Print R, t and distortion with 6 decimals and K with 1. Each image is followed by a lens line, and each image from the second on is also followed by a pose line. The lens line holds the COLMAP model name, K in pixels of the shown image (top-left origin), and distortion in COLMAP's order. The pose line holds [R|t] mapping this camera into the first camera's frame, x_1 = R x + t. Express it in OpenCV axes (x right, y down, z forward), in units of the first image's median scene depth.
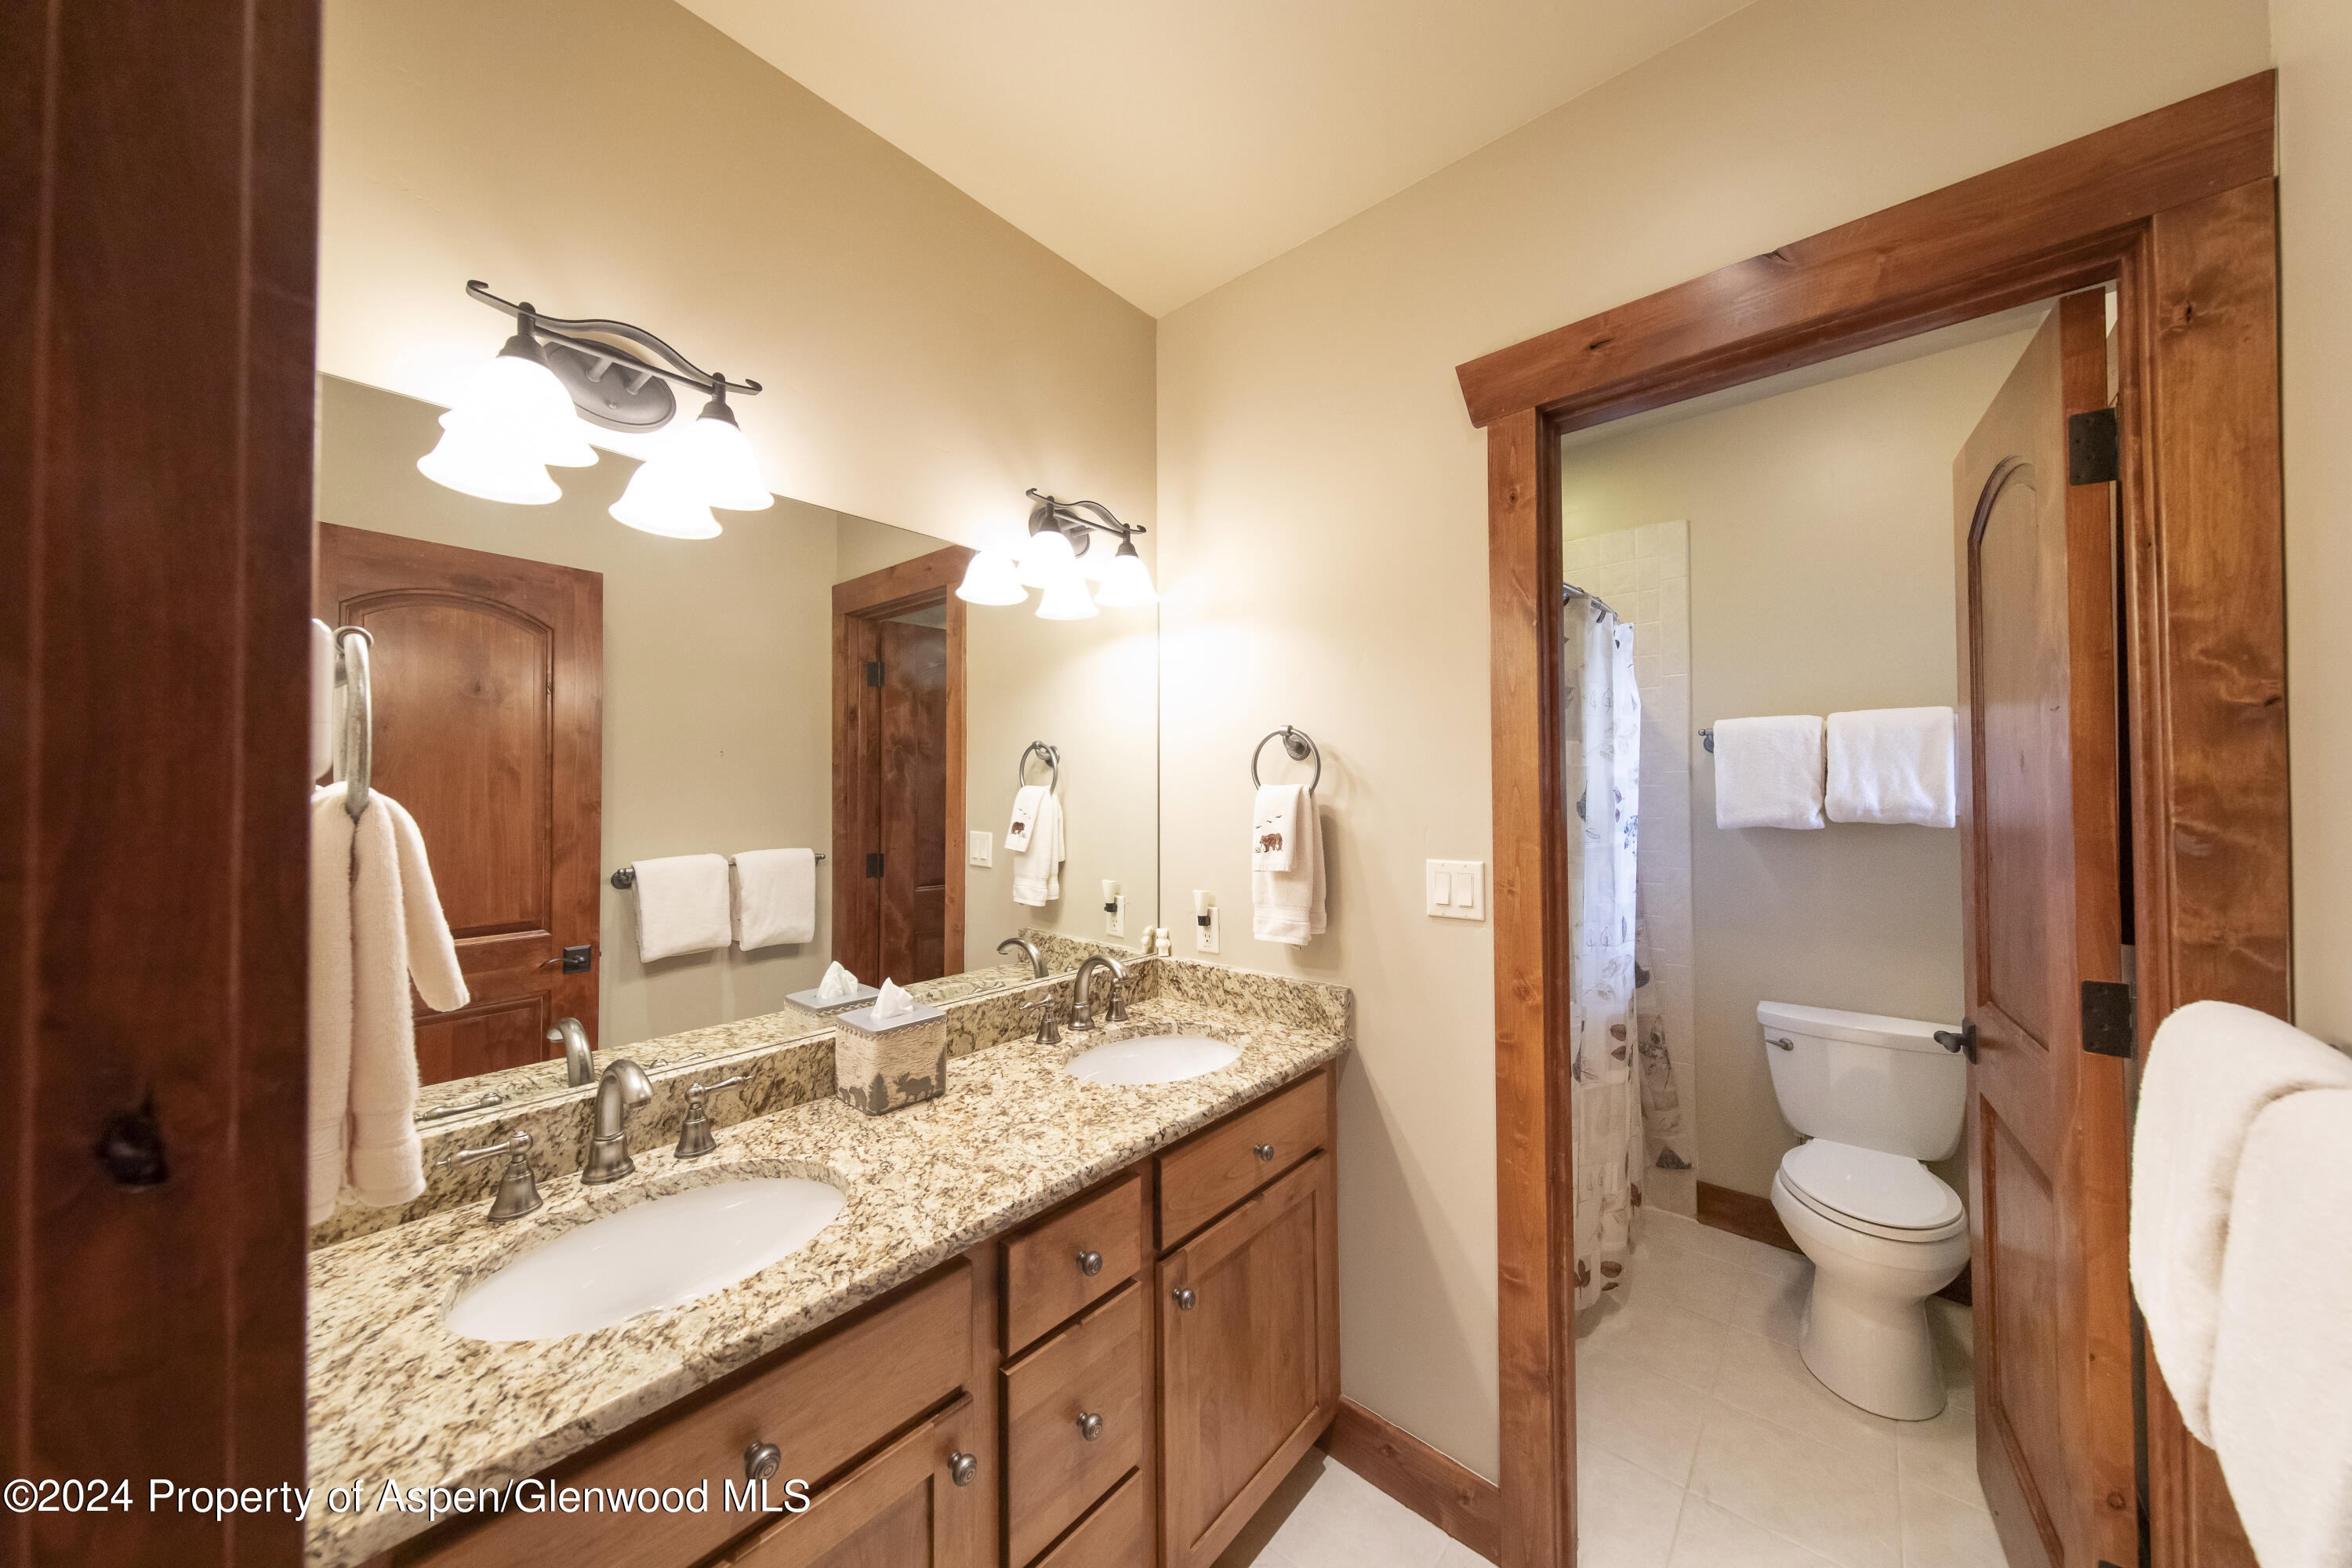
lens RADIAL K [[811.5, 0, 1181.3], [0, 811.5, 784.3], [0, 0, 1]] dist [0.001060, 0.000232]
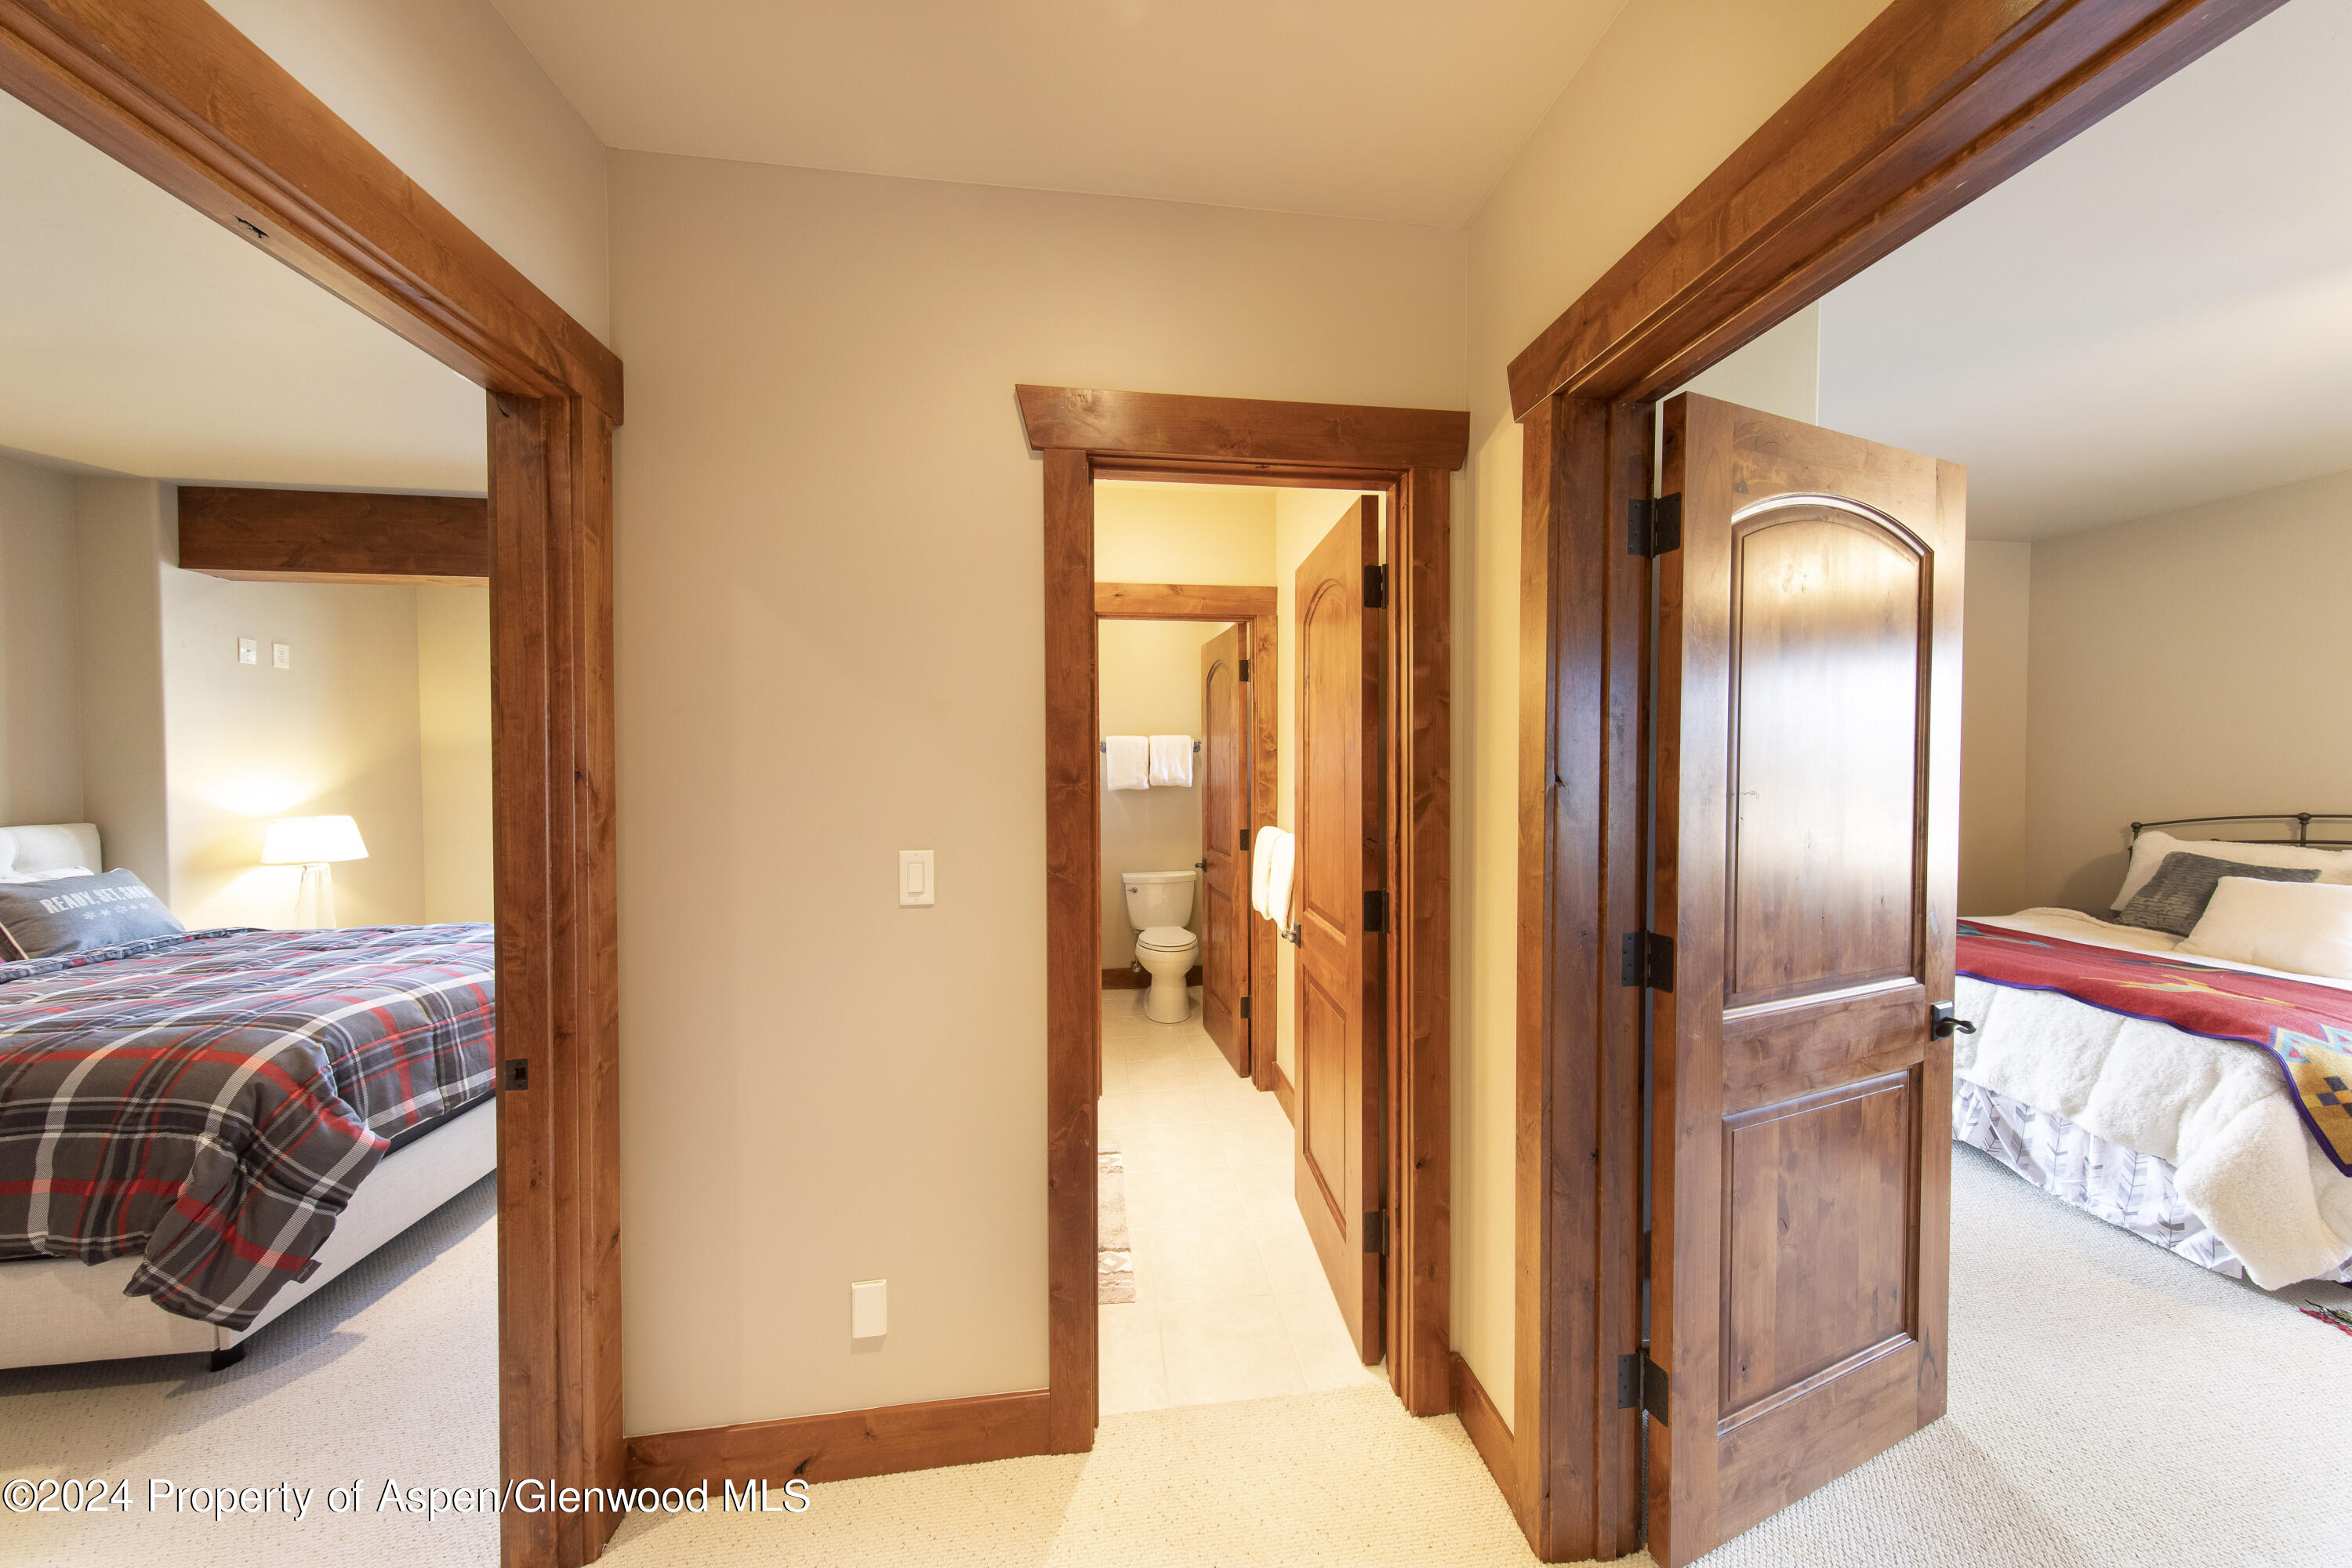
lens RADIAL K [[746.3, 0, 1180.0], [0, 746.3, 779.6], [0, 0, 1]] dist [-0.000064, 0.000000]
pose [[0.688639, -0.004363, 0.725092, -0.822347], [-0.016138, 0.999642, 0.021341, -0.020309], [-0.724925, -0.026398, 0.688322, -0.597057]]
